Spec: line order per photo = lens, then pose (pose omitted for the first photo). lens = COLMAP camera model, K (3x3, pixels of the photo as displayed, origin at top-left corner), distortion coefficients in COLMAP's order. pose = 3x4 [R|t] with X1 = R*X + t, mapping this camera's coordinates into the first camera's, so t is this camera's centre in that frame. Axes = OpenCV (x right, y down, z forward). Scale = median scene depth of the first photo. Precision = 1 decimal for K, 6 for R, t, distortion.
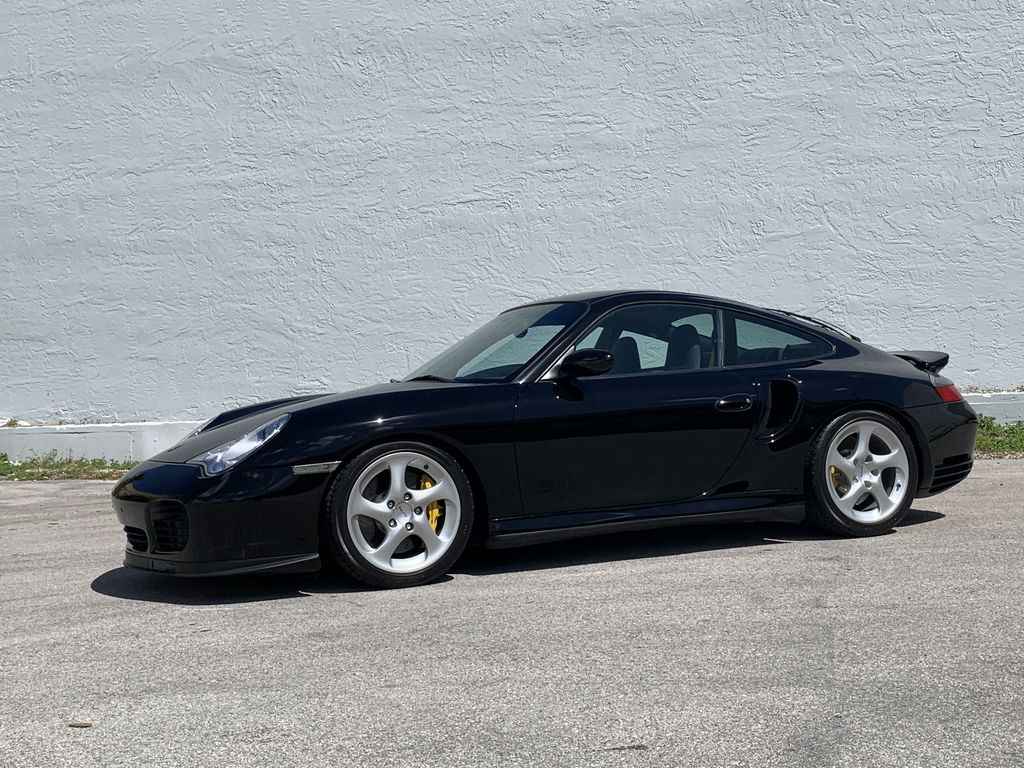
lens RADIAL K [[1290.0, 0, 512.0], [0, 1290.0, 384.0], [0, 0, 1]] dist [0.210771, -0.671124]
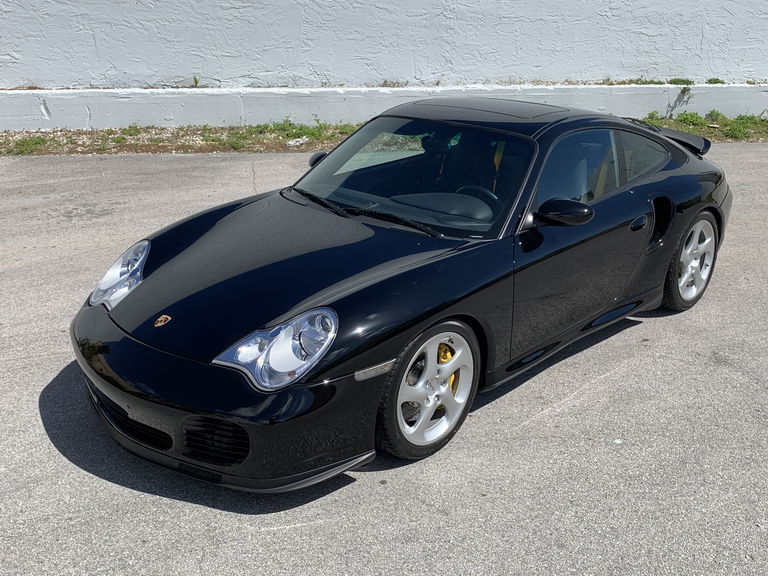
lens RADIAL K [[836.6, 0, 384.0], [0, 836.6, 288.0], [0, 0, 1]] dist [0.096975, -0.227033]
pose [[0.928248, -0.084662, 0.362200, -0.137345], [-0.044093, 0.941842, 0.333152, -0.074983], [-0.369340, -0.325218, 0.870529, 0.182366]]
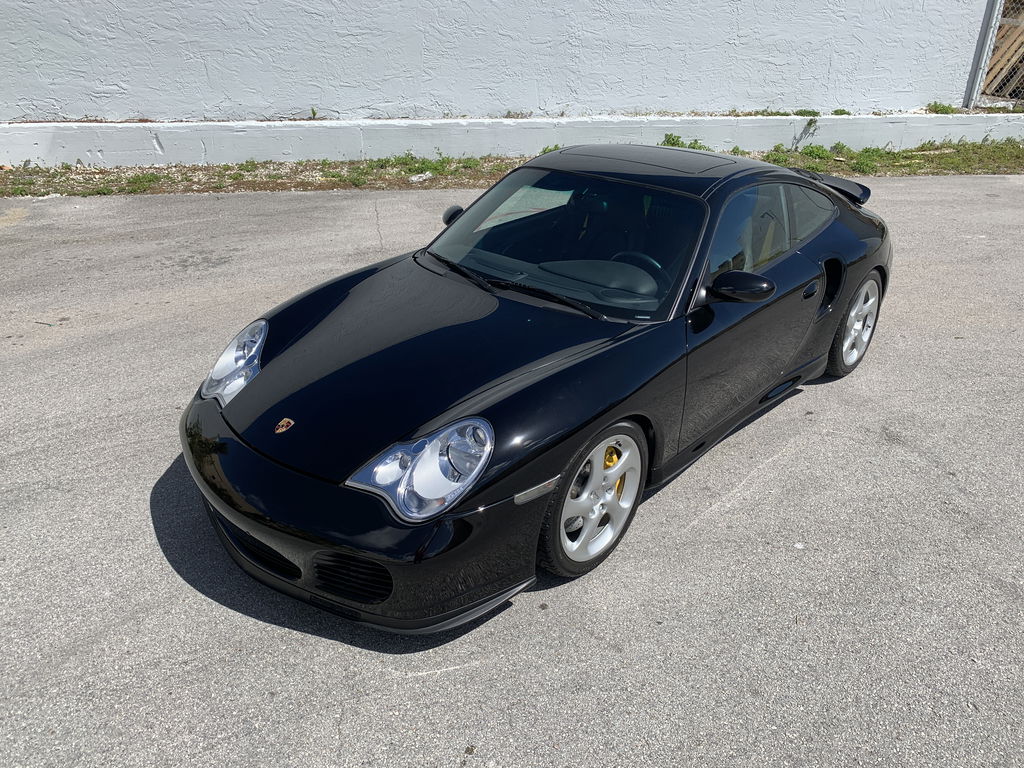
lens RADIAL K [[786.3, 0, 519.1], [0, 786.3, 378.7], [0, 0, 1]] dist [0.015426, -0.008981]
pose [[0.917309, -0.127751, 0.377126, -0.127950], [-0.046826, 0.905950, 0.420788, -0.077755], [-0.395413, -0.403652, 0.825054, 0.237503]]
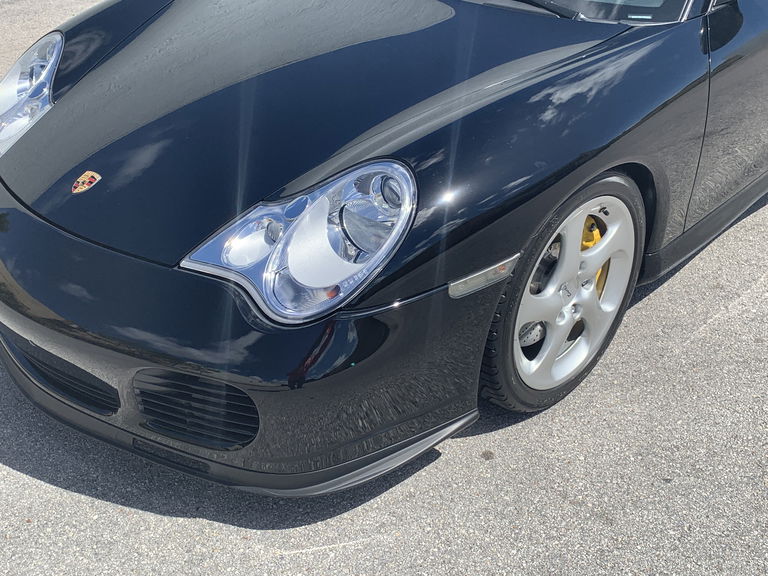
lens RADIAL K [[935.4, 0, 405.4], [0, 935.4, 290.7], [0, 0, 1]] dist [0.110616, -0.248055]
pose [[0.921936, -0.170234, 0.347929, -0.117134], [-0.037449, 0.854865, 0.517497, -0.045801], [-0.385527, -0.490129, 0.781756, 0.272785]]
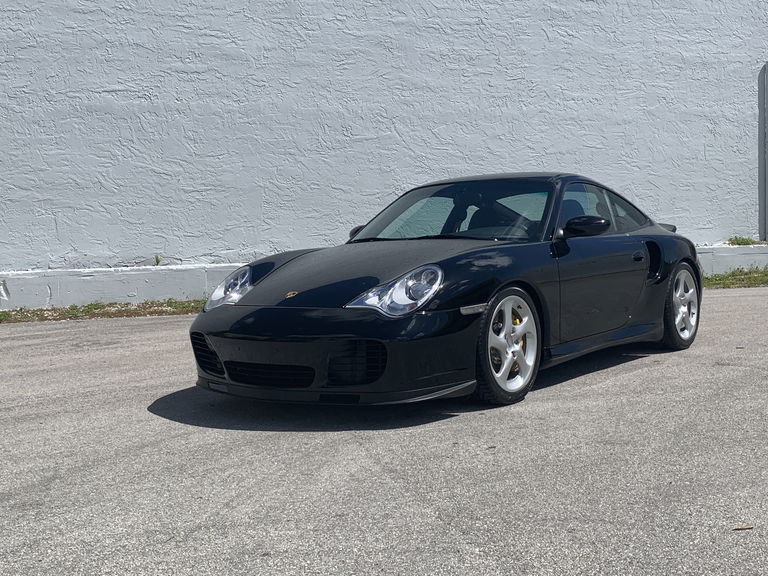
lens RADIAL K [[951.1, 0, 384.0], [0, 951.1, 288.0], [0, 0, 1]] dist [0.180395, -0.545608]
pose [[0.878487, -0.012909, 0.477591, -0.244580], [-0.005973, 0.999260, 0.037996, 0.004671], [-0.477728, -0.036231, 0.877760, 0.100356]]
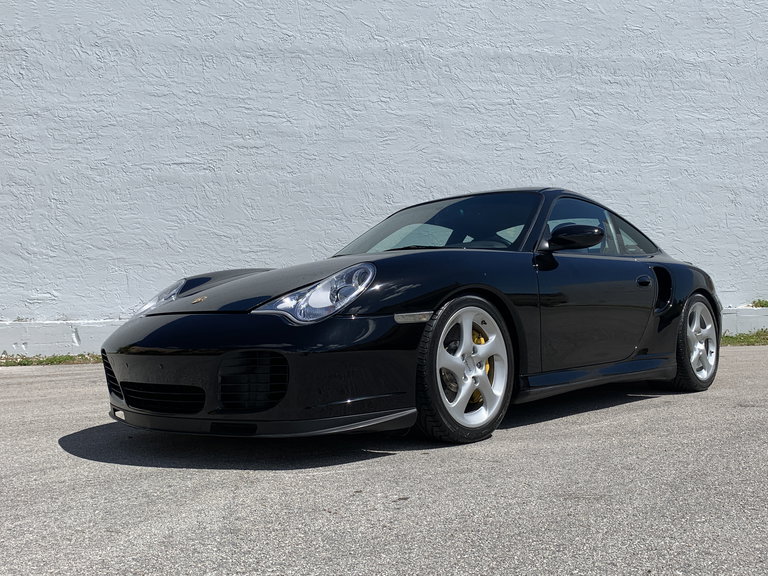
lens RADIAL K [[765.7, 0, 384.0], [0, 765.7, 288.0], [0, 0, 1]] dist [0.131744, -0.348748]
pose [[0.922399, 0.035840, 0.384572, -0.146791], [-0.016919, 0.998479, -0.052471, 0.027673], [-0.385868, 0.041893, 0.921602, 0.185862]]
